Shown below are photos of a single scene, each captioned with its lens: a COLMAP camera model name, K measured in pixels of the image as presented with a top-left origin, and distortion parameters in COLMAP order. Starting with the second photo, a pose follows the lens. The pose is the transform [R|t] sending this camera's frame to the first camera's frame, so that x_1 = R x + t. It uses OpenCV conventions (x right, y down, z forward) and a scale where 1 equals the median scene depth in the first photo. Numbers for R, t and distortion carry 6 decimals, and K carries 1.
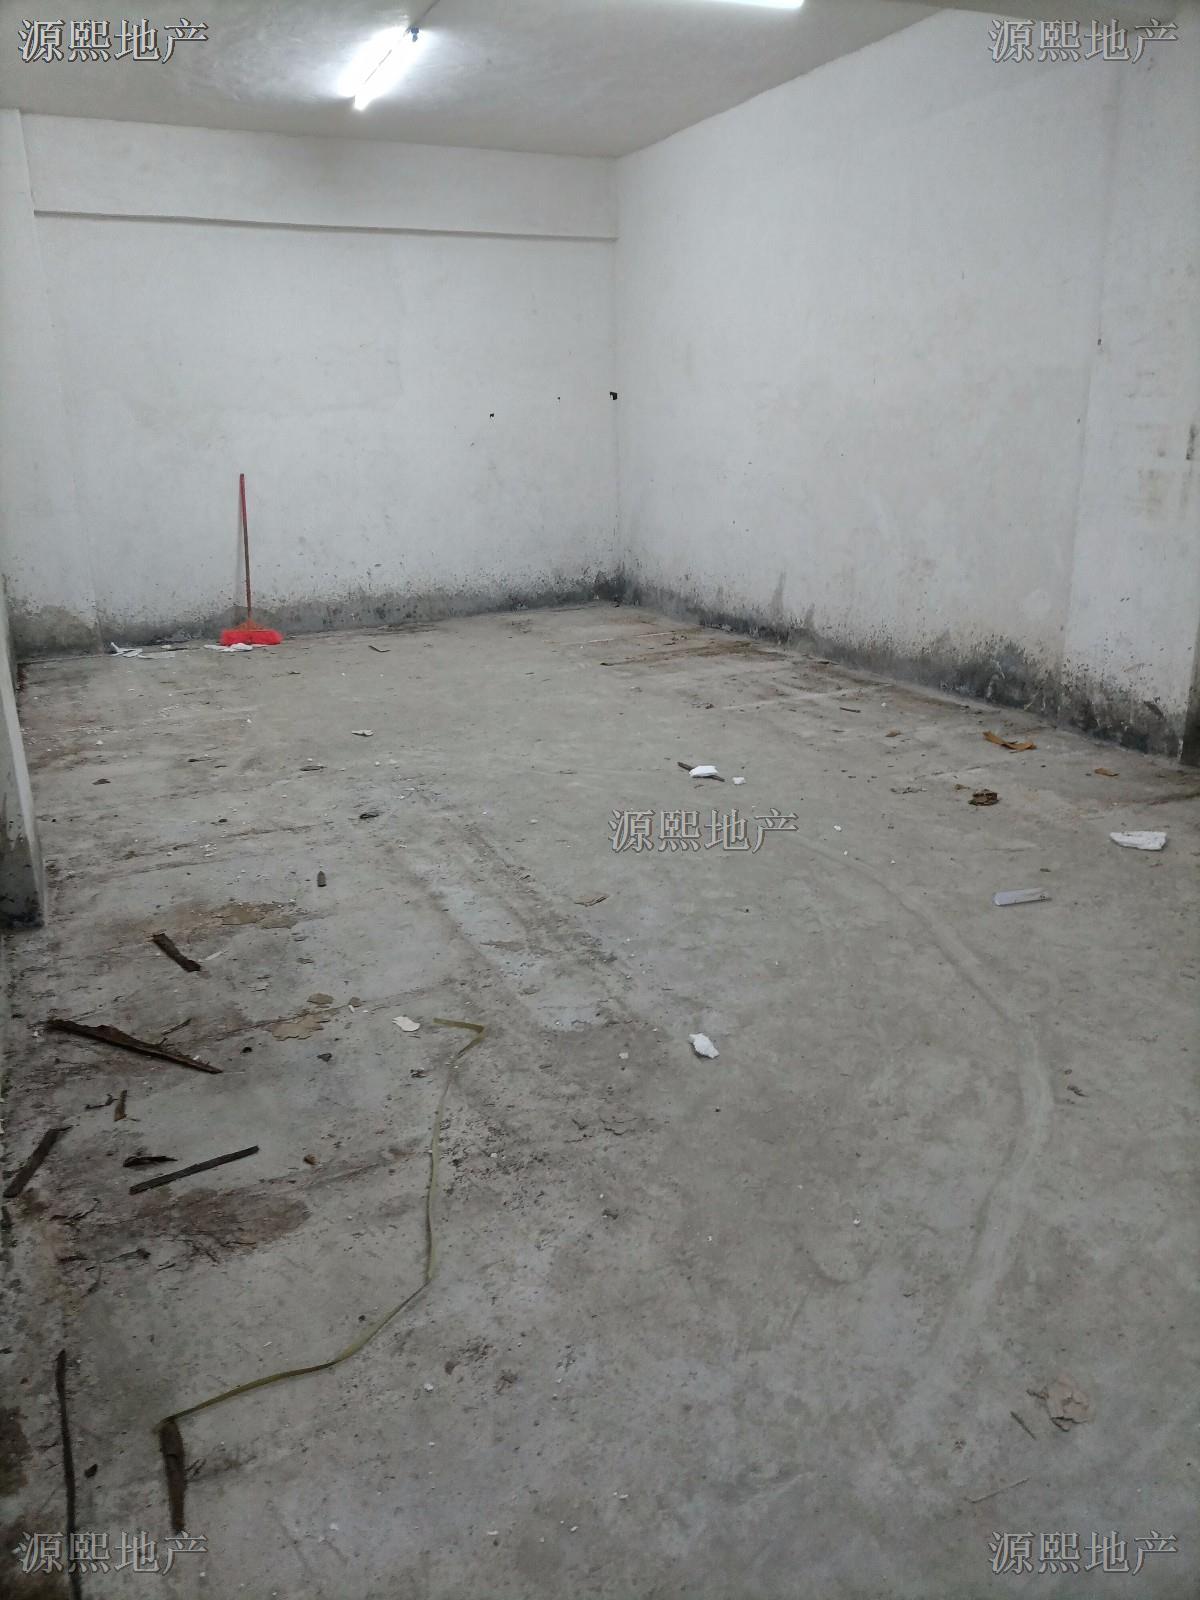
lens RADIAL K [[1190.2, 0, 600.0], [0, 1190.2, 798.3], [0, 0, 1]] dist [0.021410, -0.011416]
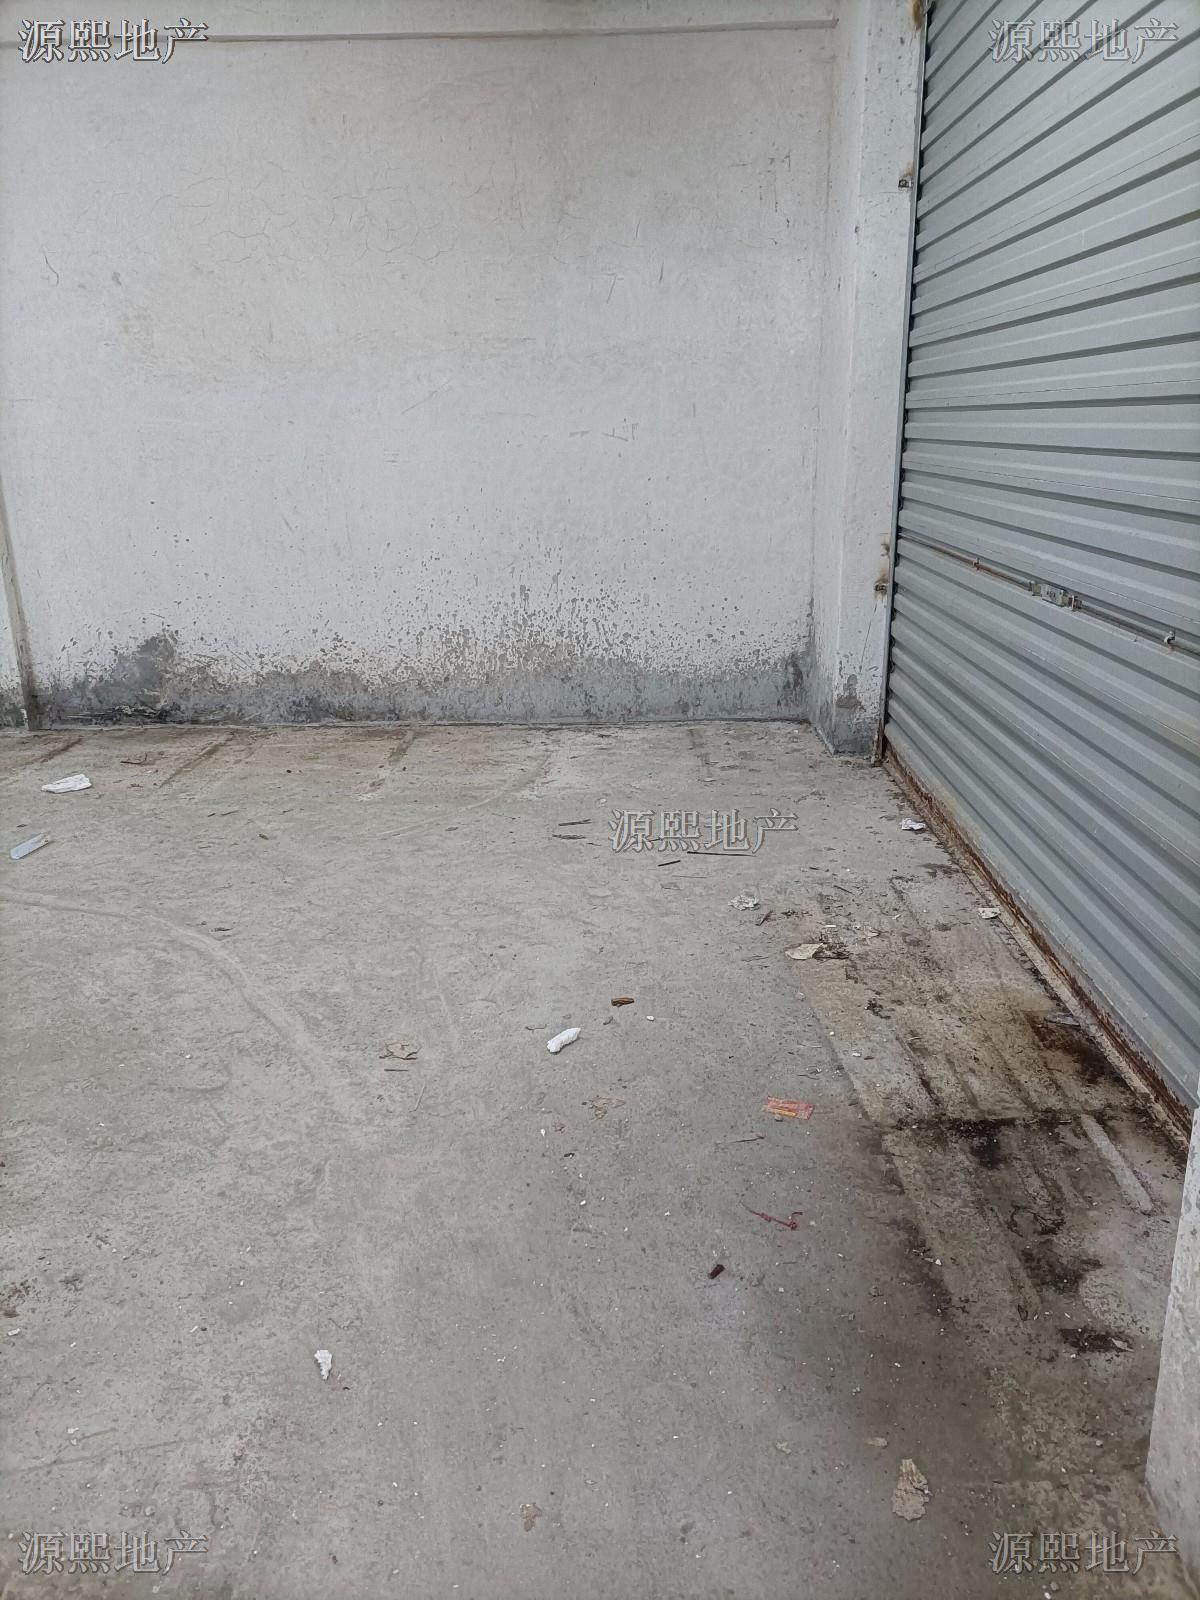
lens RADIAL K [[1190.2, 0, 601.8], [0, 1190.2, 801.4], [0, 0, 1]] dist [0.021410, -0.011416]
pose [[0.432003, -0.258342, 0.864079, -0.603725], [0.280513, 0.949062, 0.143505, 0.052922], [-0.857138, 0.180391, 0.482466, 0.003801]]
